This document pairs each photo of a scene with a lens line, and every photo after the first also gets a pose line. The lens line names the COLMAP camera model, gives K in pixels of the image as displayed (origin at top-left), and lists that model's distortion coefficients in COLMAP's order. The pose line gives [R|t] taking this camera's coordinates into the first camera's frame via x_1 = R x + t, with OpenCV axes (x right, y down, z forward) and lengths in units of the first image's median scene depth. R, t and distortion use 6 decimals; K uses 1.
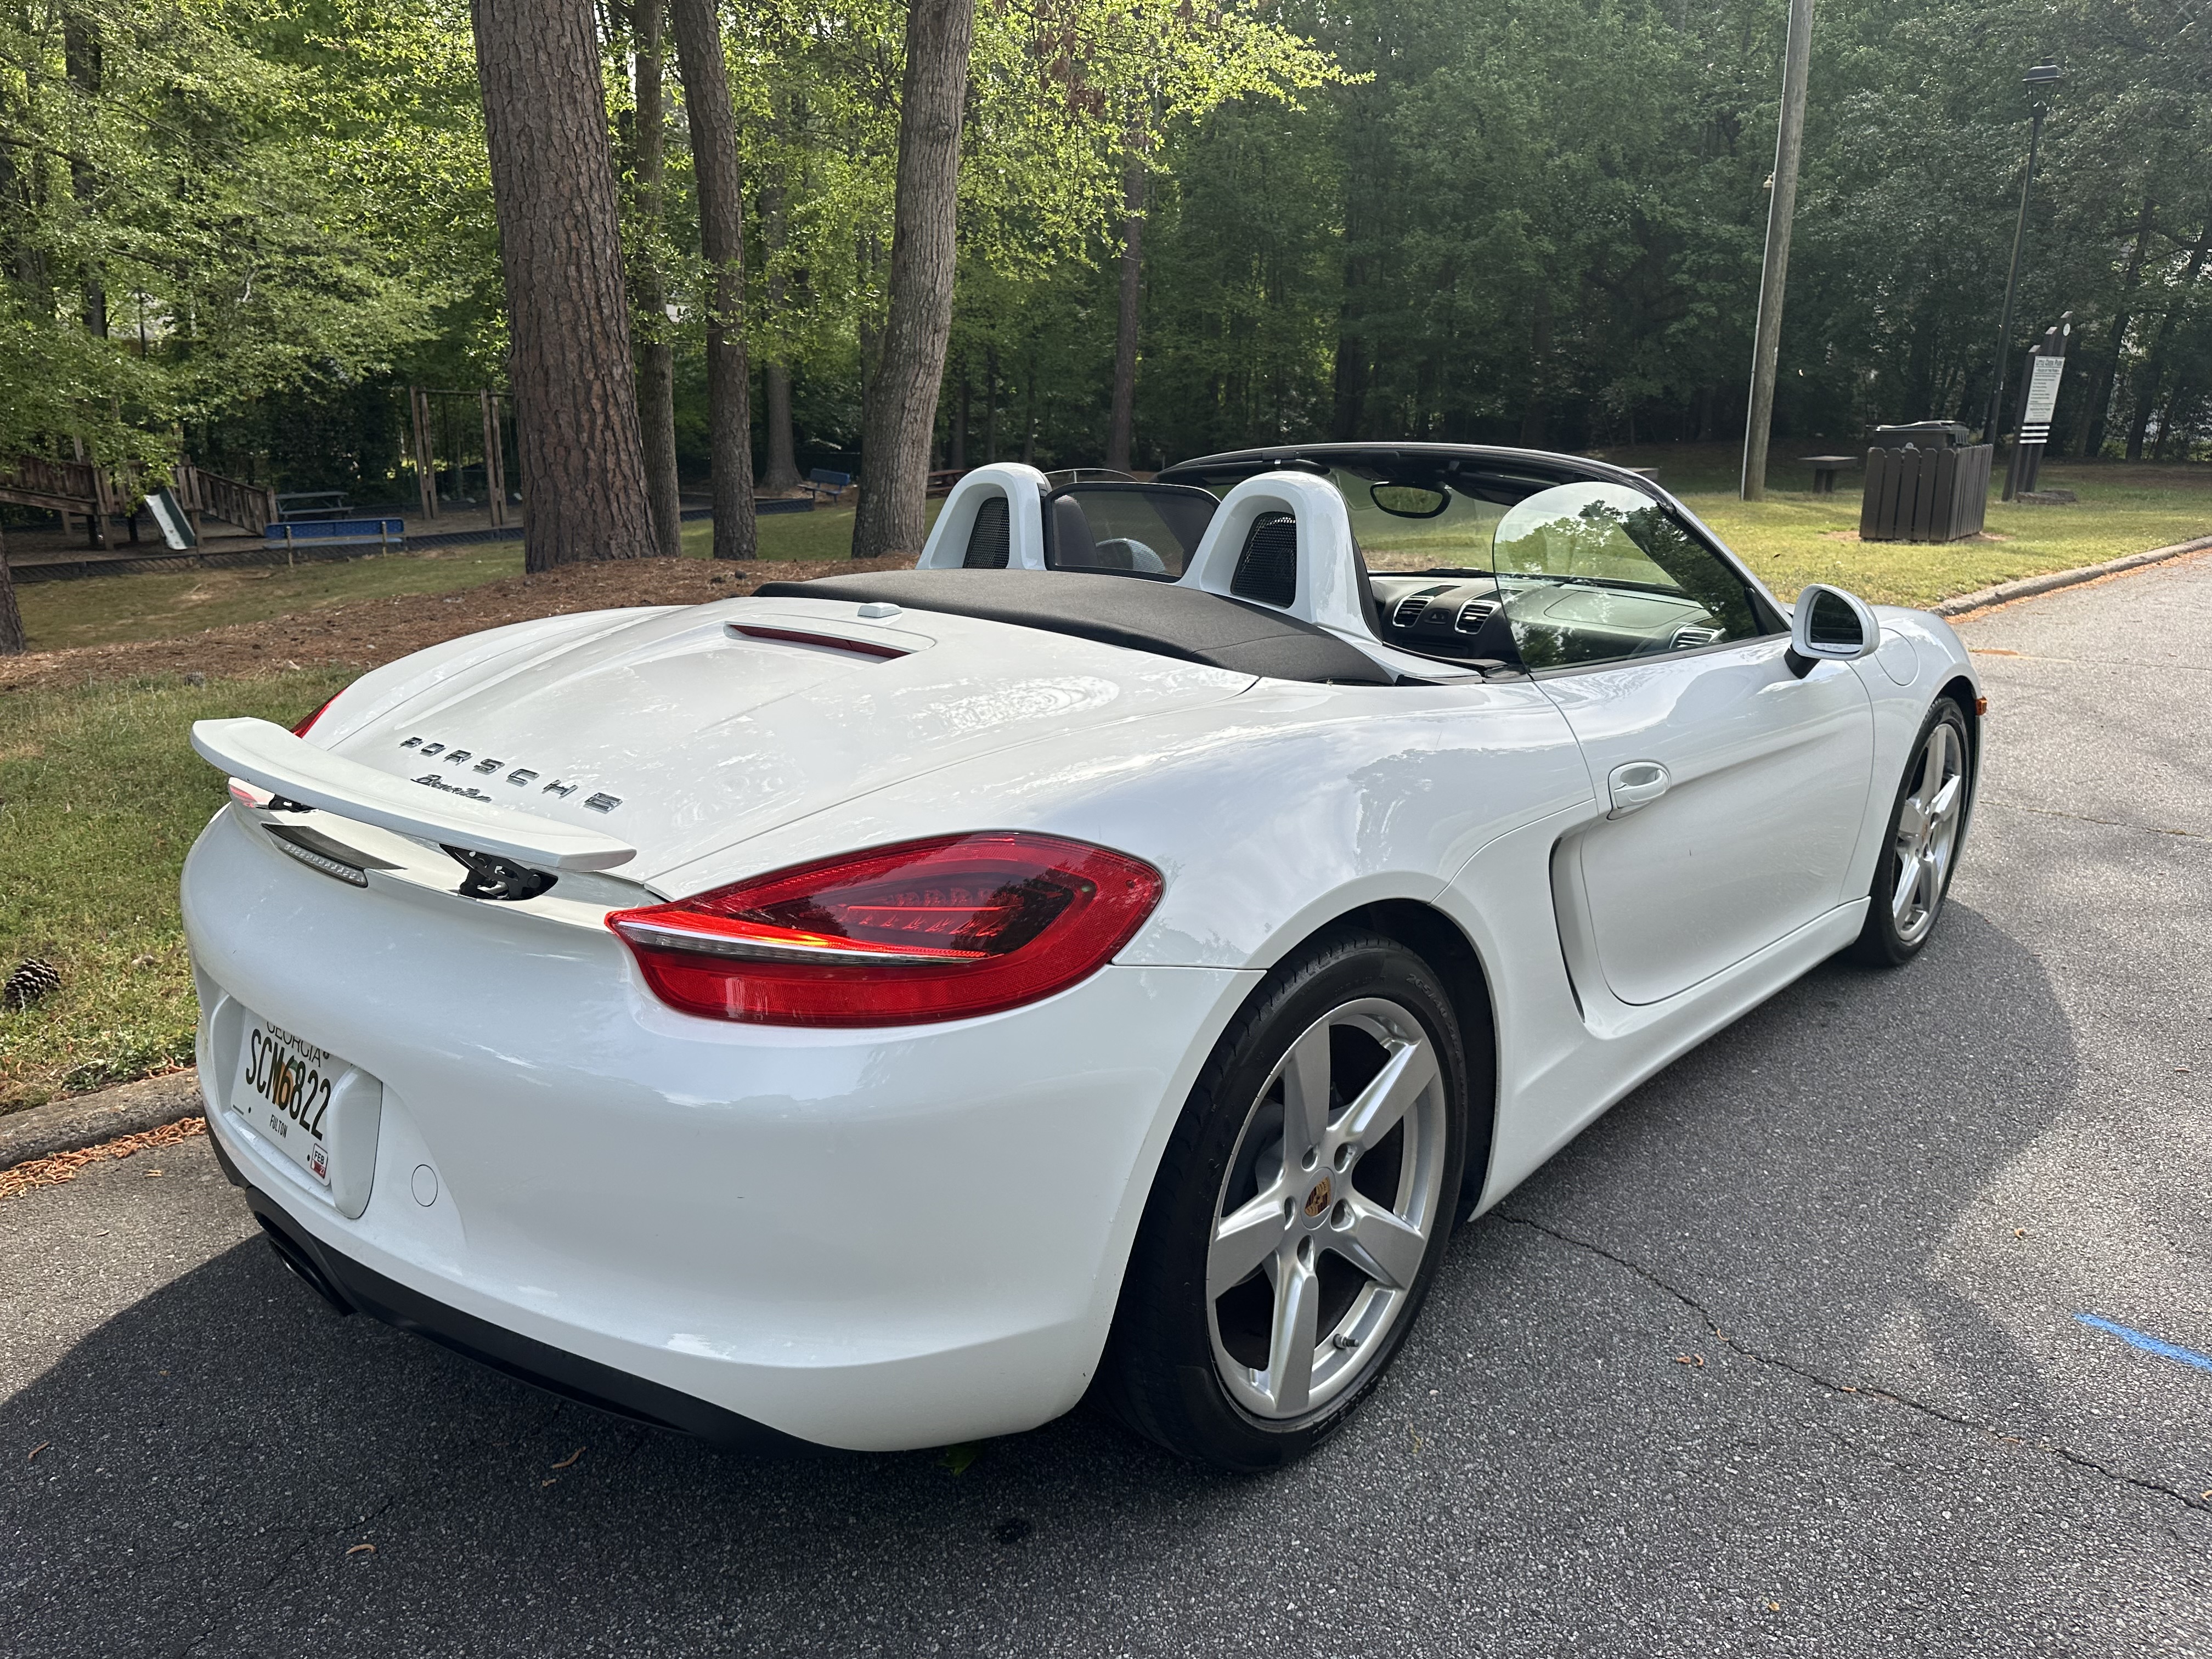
lens RADIAL K [[1577.0, 0, 1106.0], [0, 1577.0, 829.5], [0, 0, 1]] dist [0.047050, -0.088122]
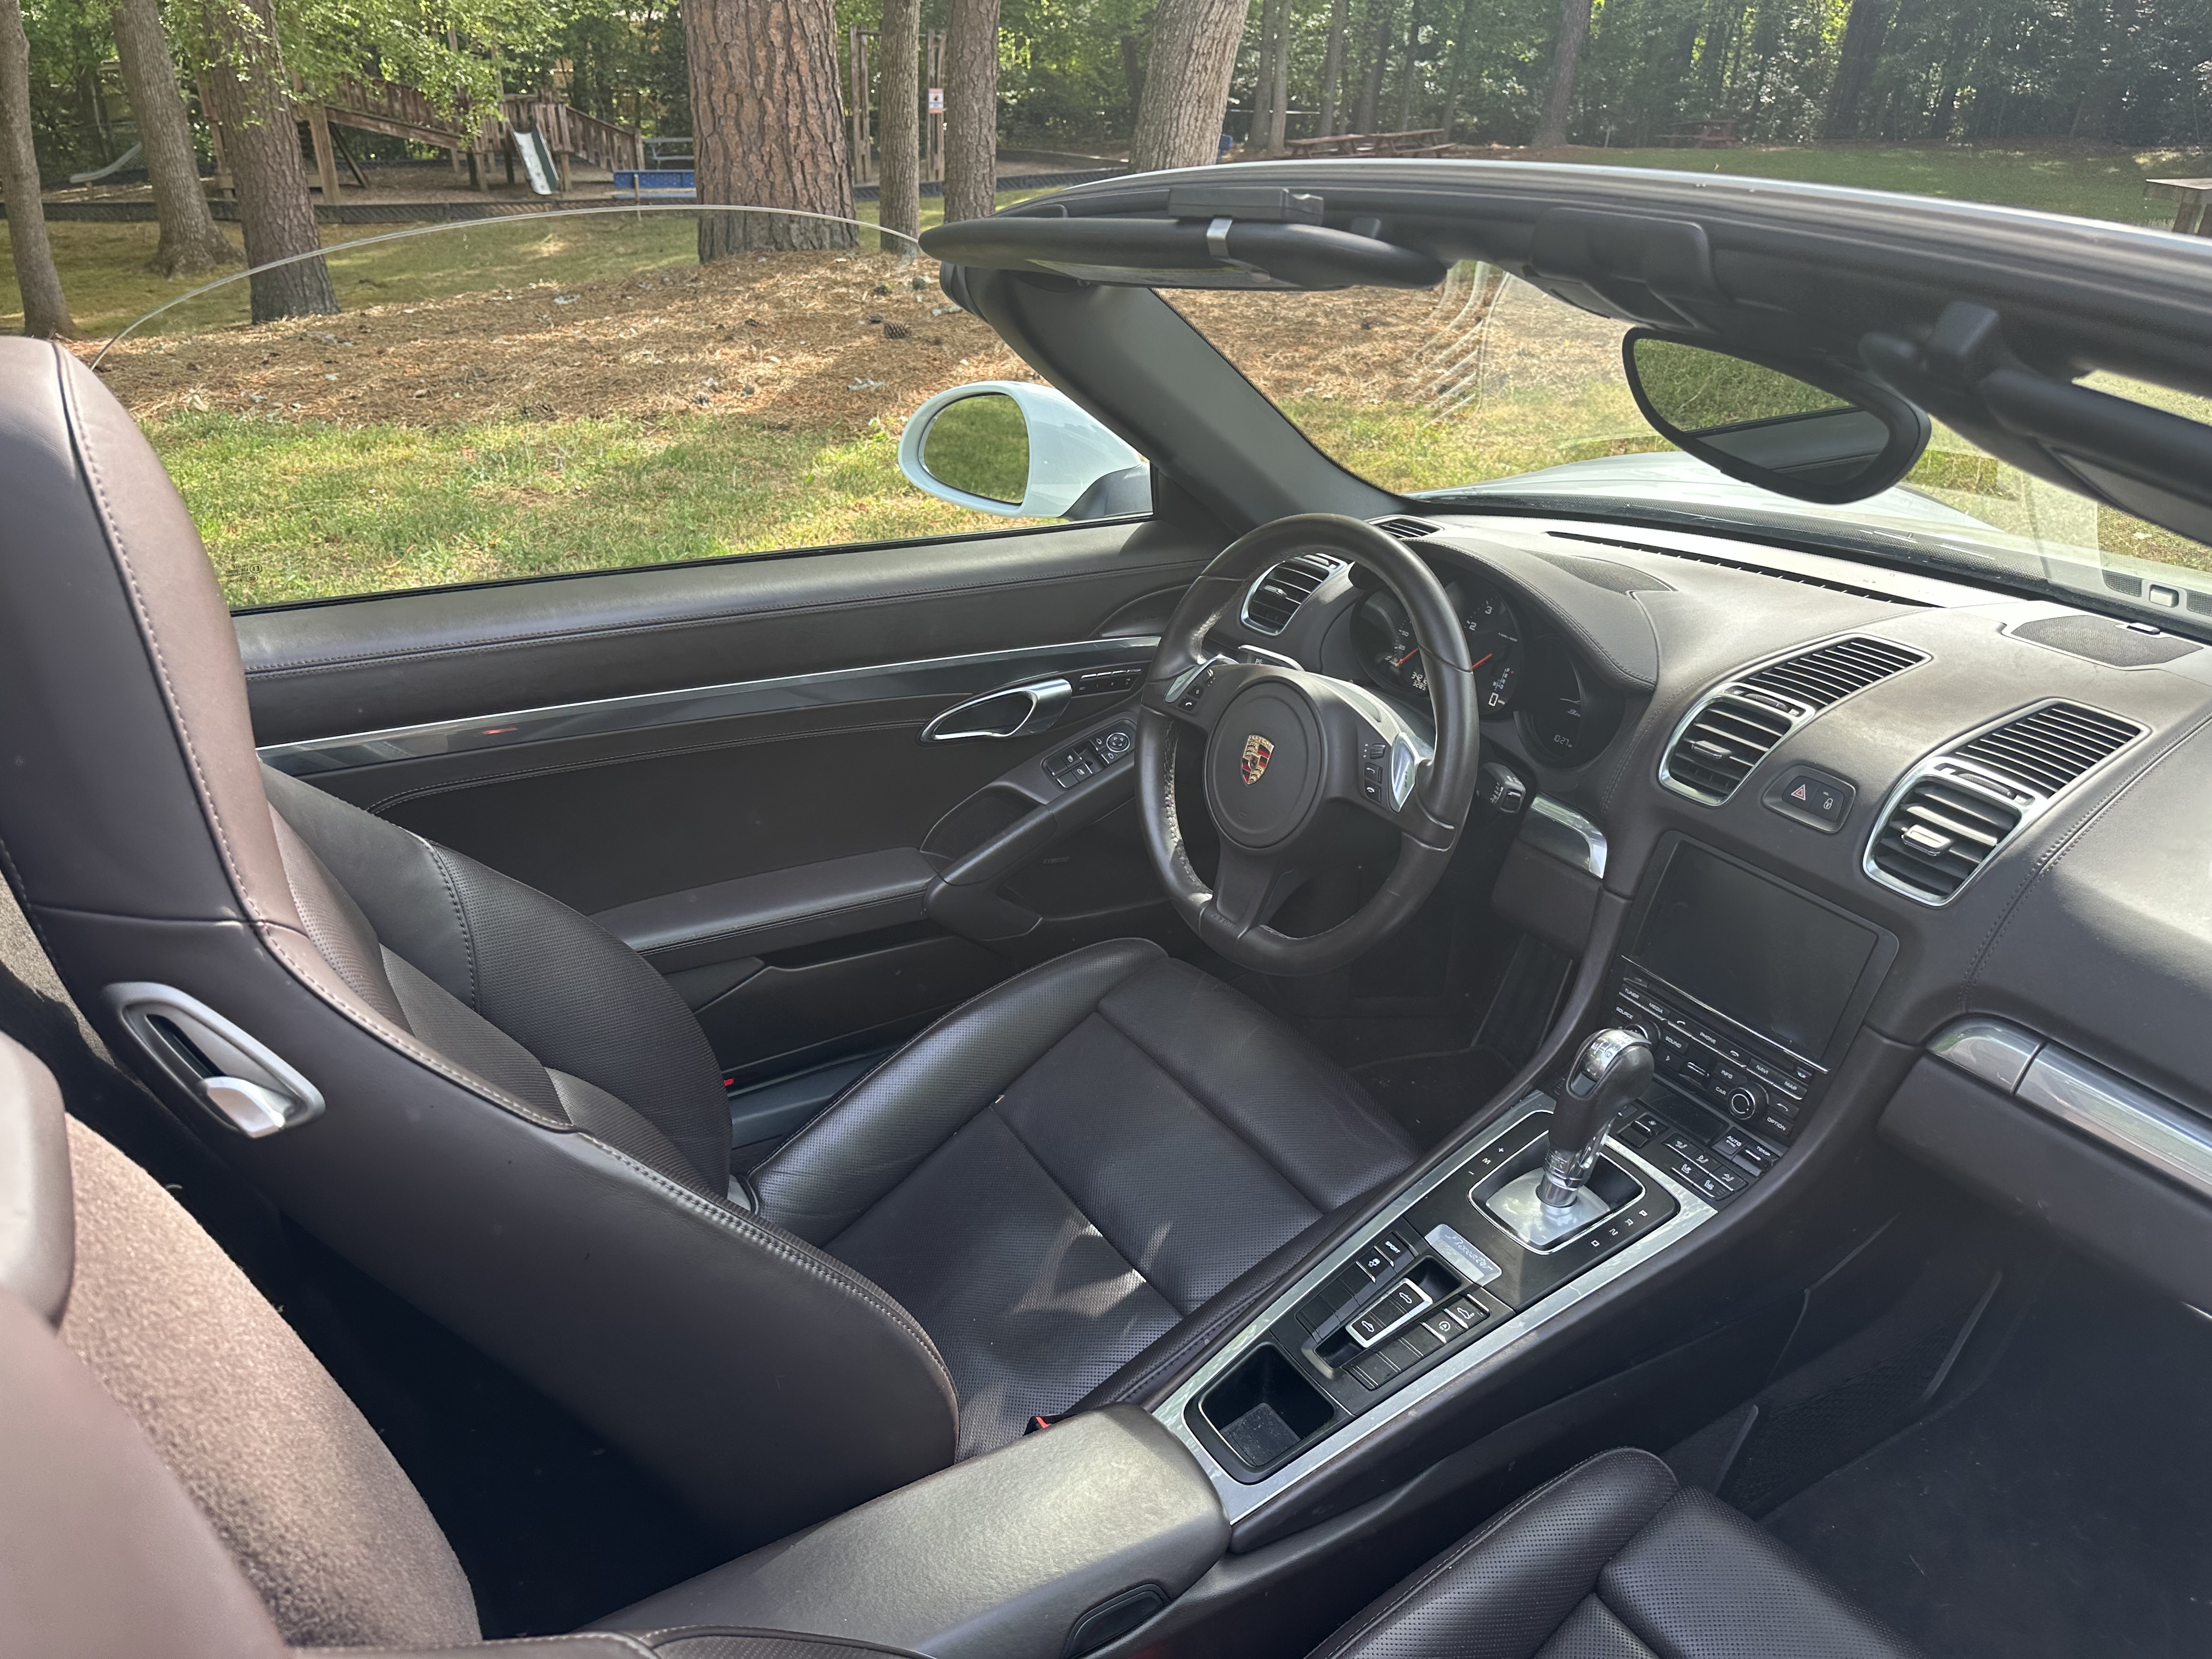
lens RADIAL K [[1577.0, 0, 1106.0], [0, 1577.0, 829.5], [0, 0, 1]] dist [0.047050, -0.088122]
pose [[0.966183, 0.133358, -0.220694, 0.050553], [-0.088966, 0.975726, 0.200112, -0.059844], [0.242024, -0.173710, 0.954594, 0.232699]]
